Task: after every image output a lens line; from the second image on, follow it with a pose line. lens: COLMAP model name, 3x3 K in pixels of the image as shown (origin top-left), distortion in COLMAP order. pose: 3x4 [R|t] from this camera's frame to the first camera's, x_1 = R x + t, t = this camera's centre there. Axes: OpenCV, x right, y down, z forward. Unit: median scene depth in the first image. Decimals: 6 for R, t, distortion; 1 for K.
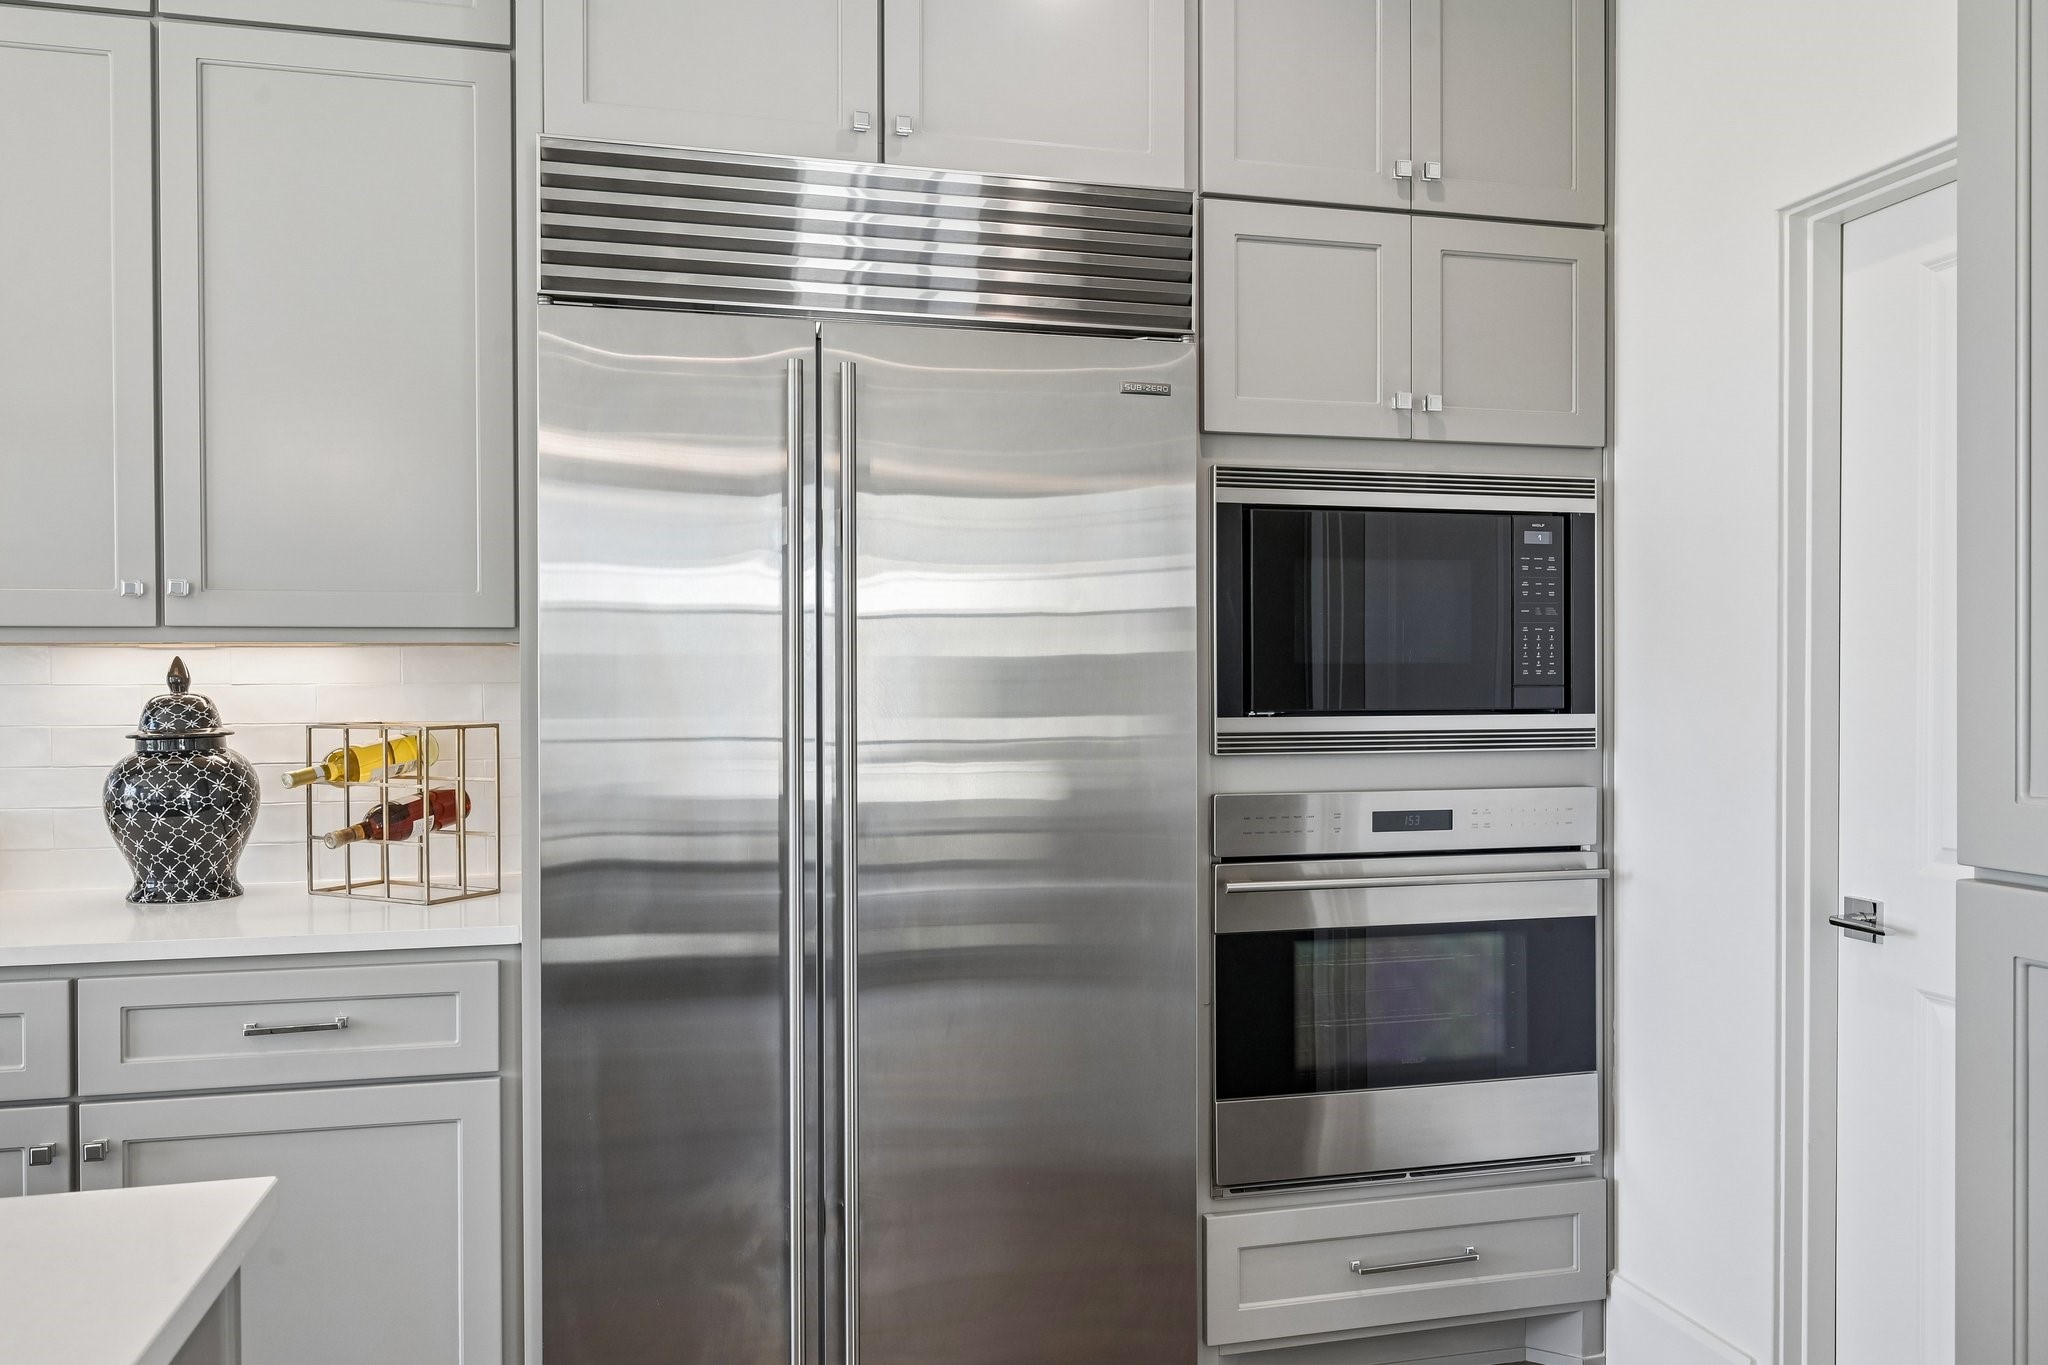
lens RADIAL K [[1463.7, 0, 1035.8], [0, 1463.7, 682.5], [0, 0, 1]] dist [-0.010578, -0.011720]
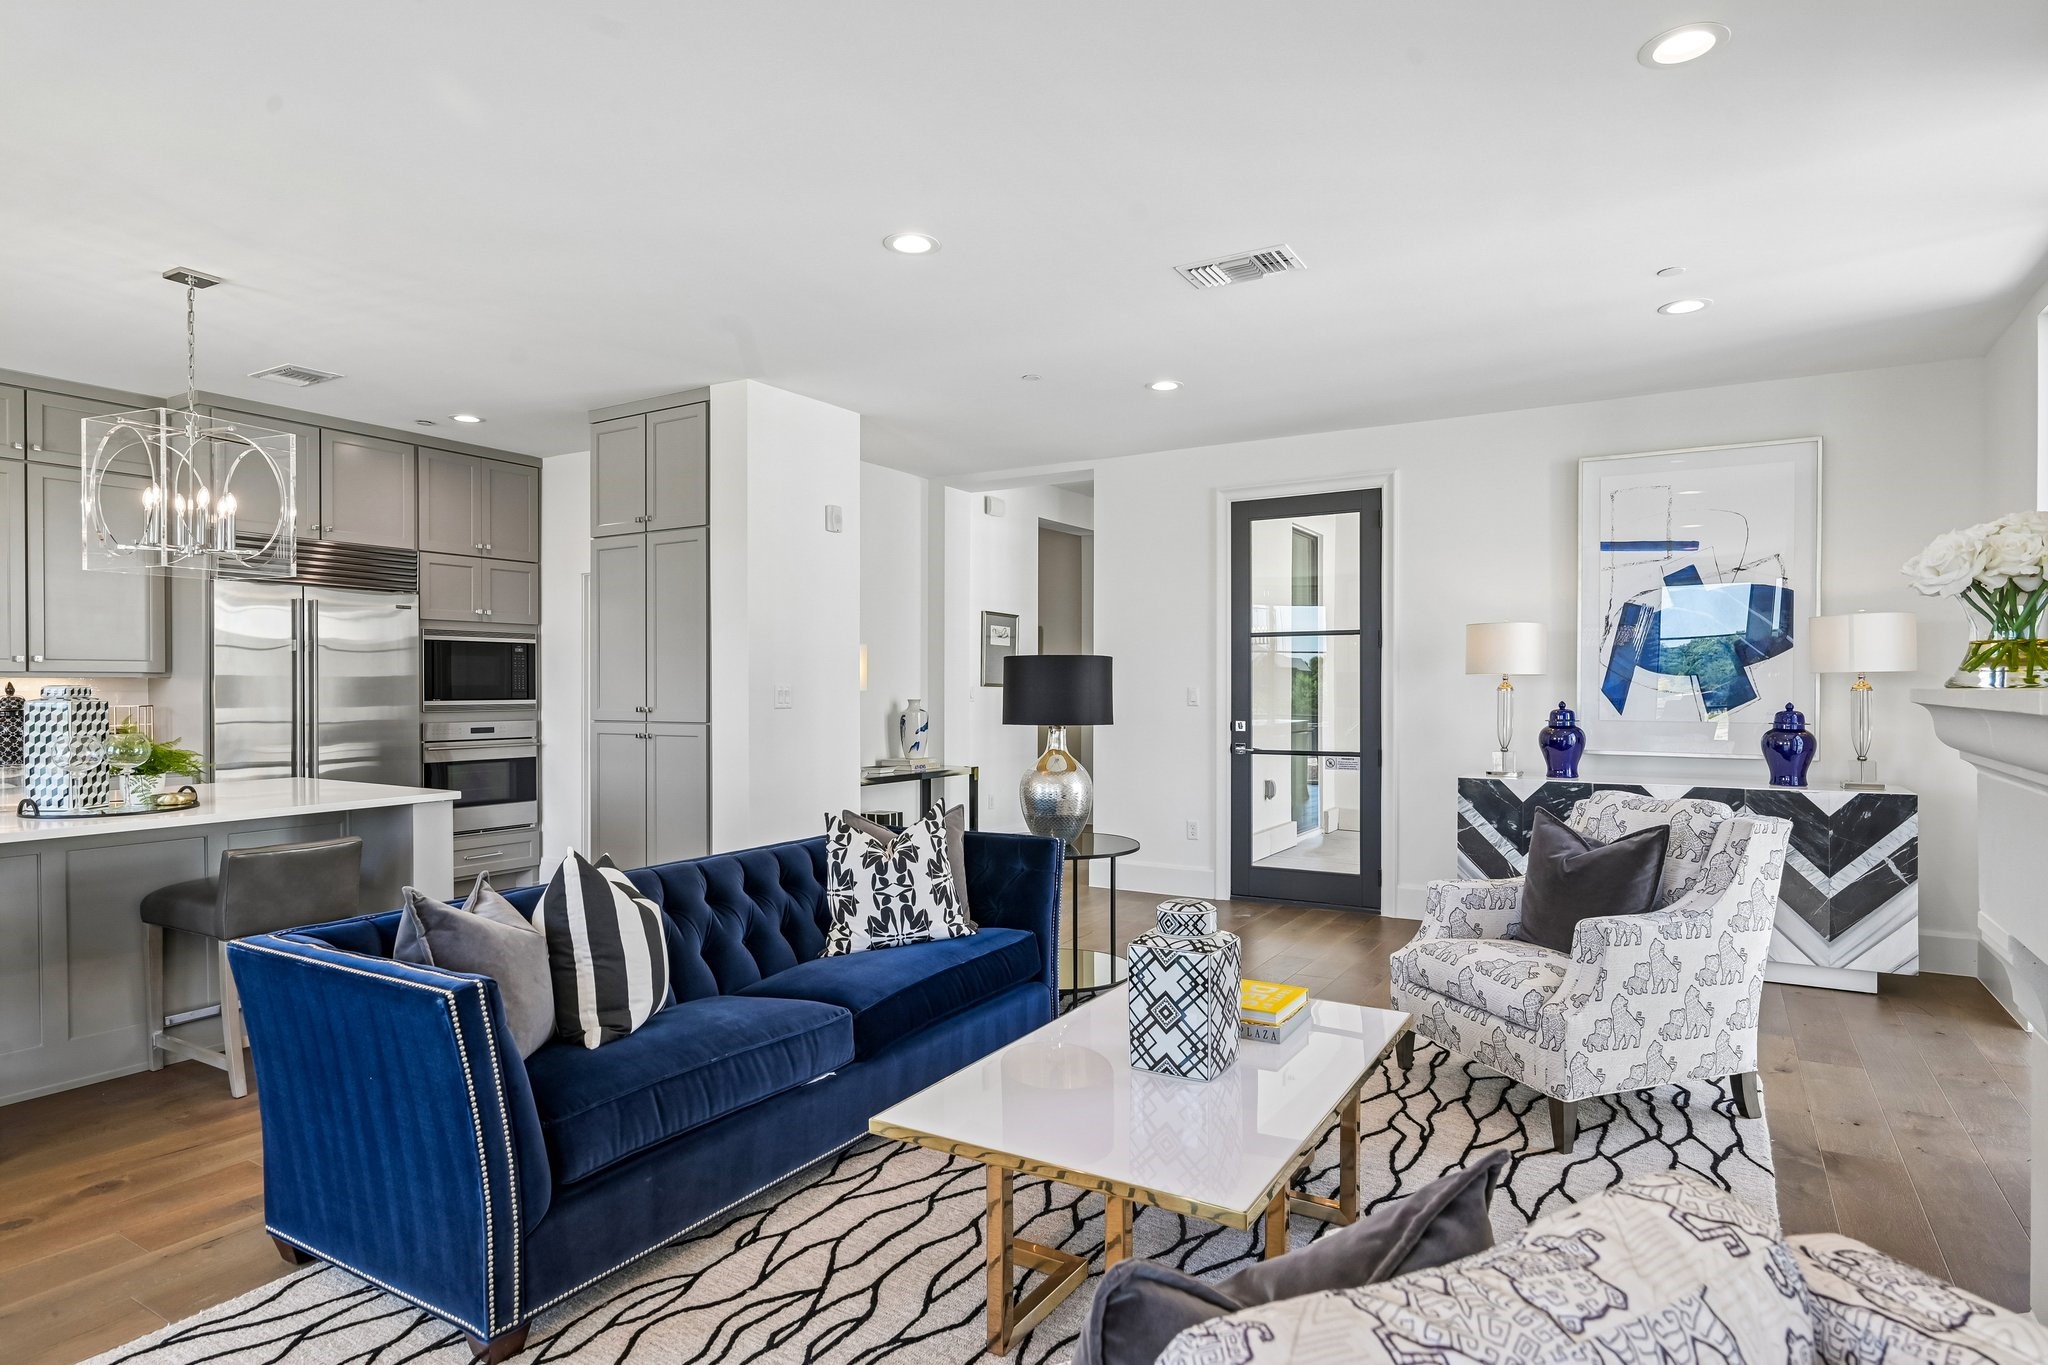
lens RADIAL K [[1096.3, 0, 1021.9], [0, 1096.3, 694.8], [0, 0, 1]] dist [-0.003832, 0.001098]
pose [[0.714310, -0.002774, 0.699824, -0.665508], [0.002192, 0.999996, 0.001727, 0.007683], [-0.699826, 0.000301, 0.714313, -1.808622]]
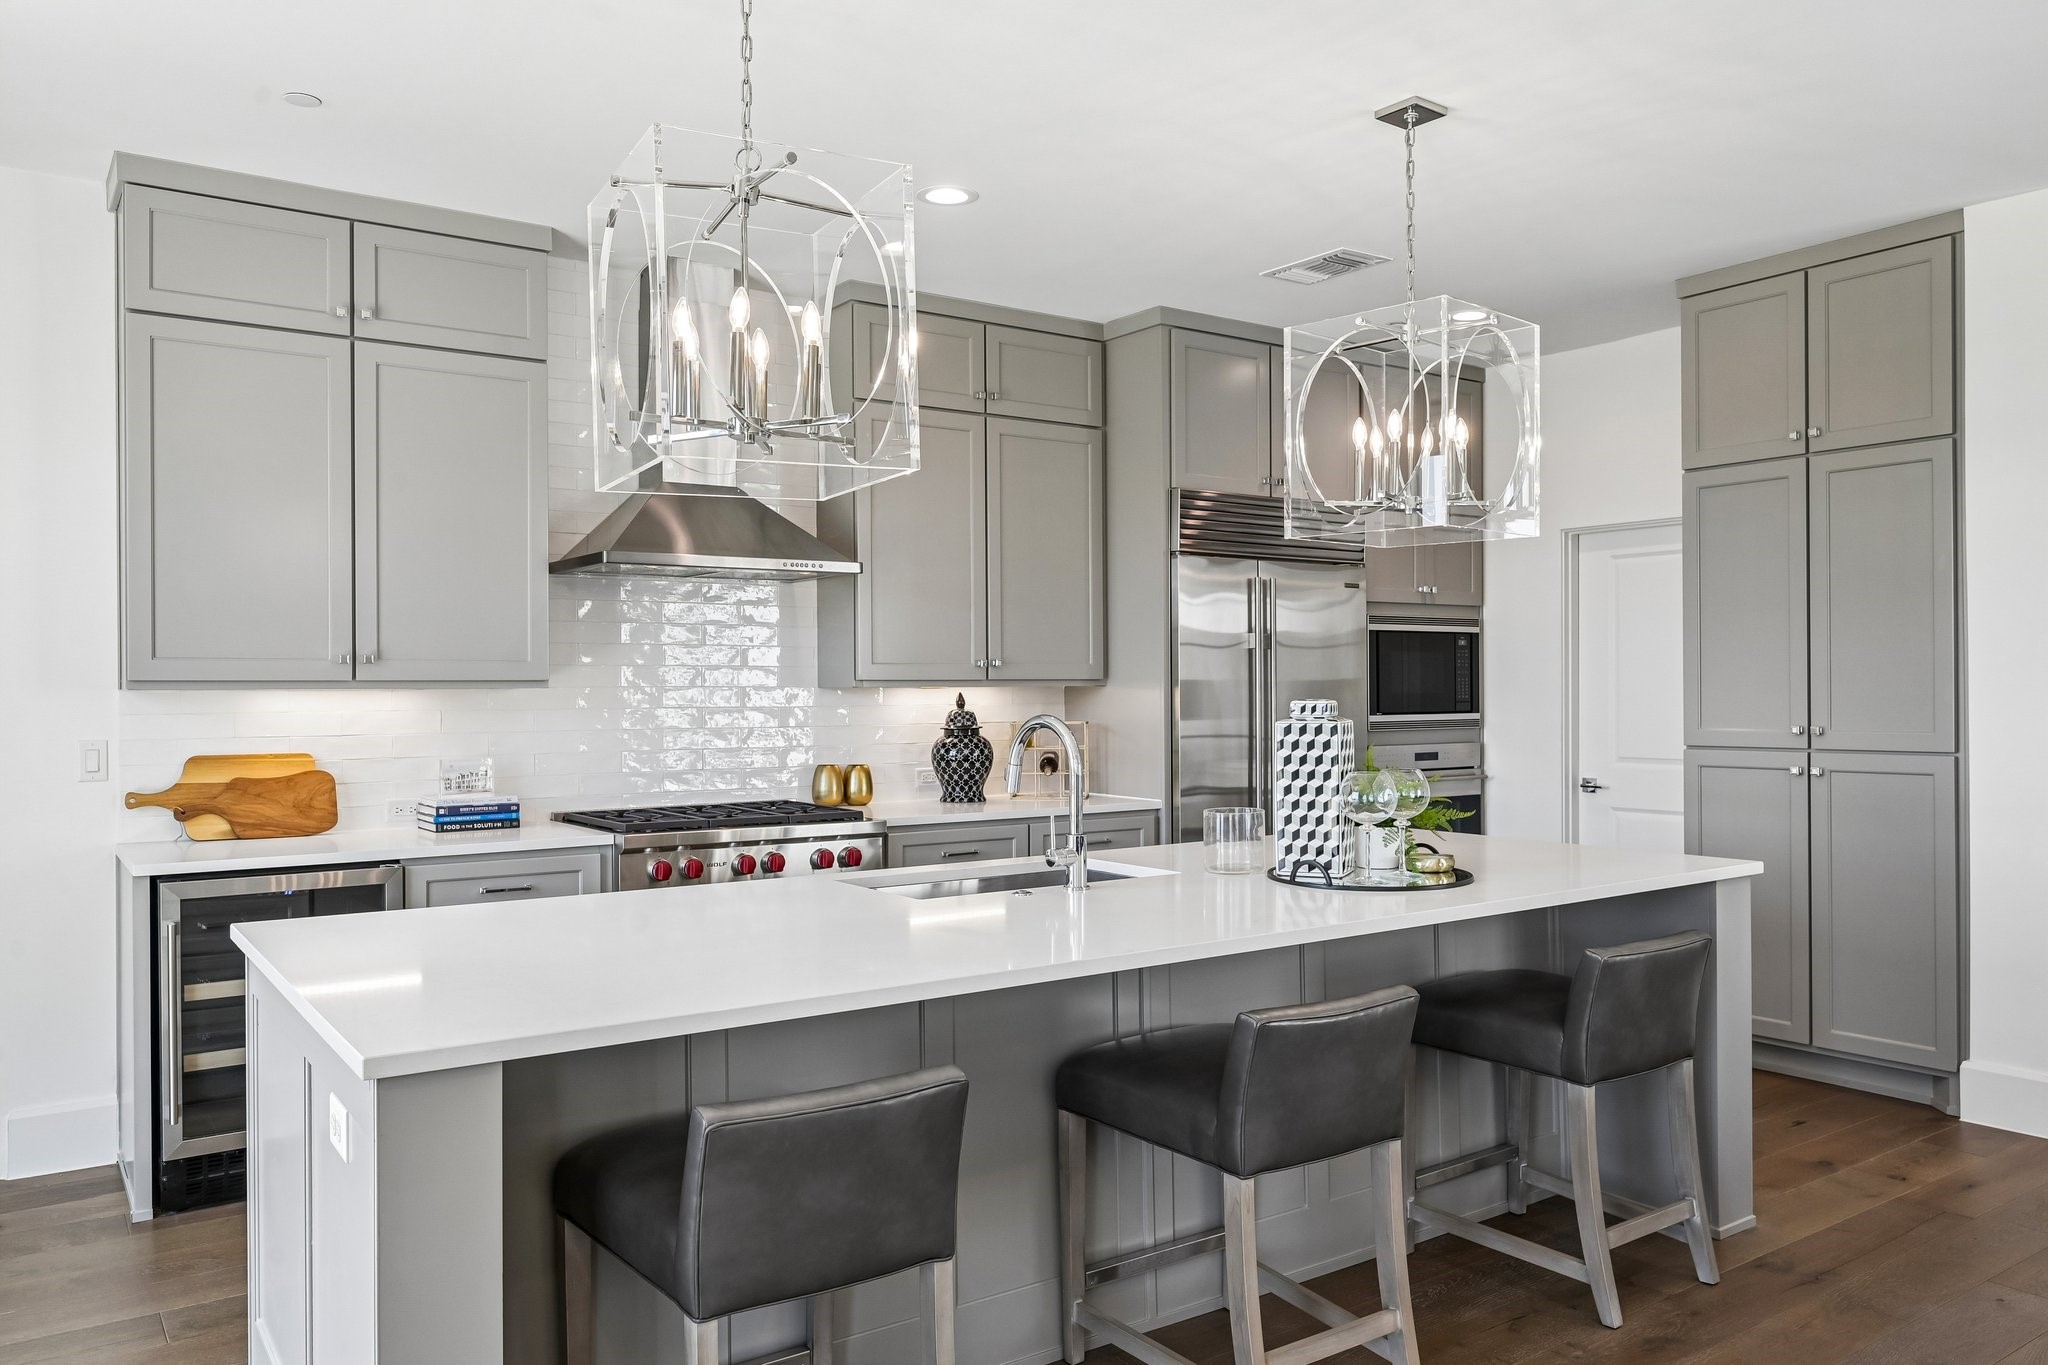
lens RADIAL K [[1463.7, 0, 1021.0], [0, 1463.7, 693.1], [0, 0, 1]] dist [-0.010578, -0.011720]
pose [[0.936877, -0.003128, 0.349646, -1.271643], [0.005155, 0.999975, -0.004867, -0.005246], [-0.349622, 0.006363, 0.936869, -1.102968]]
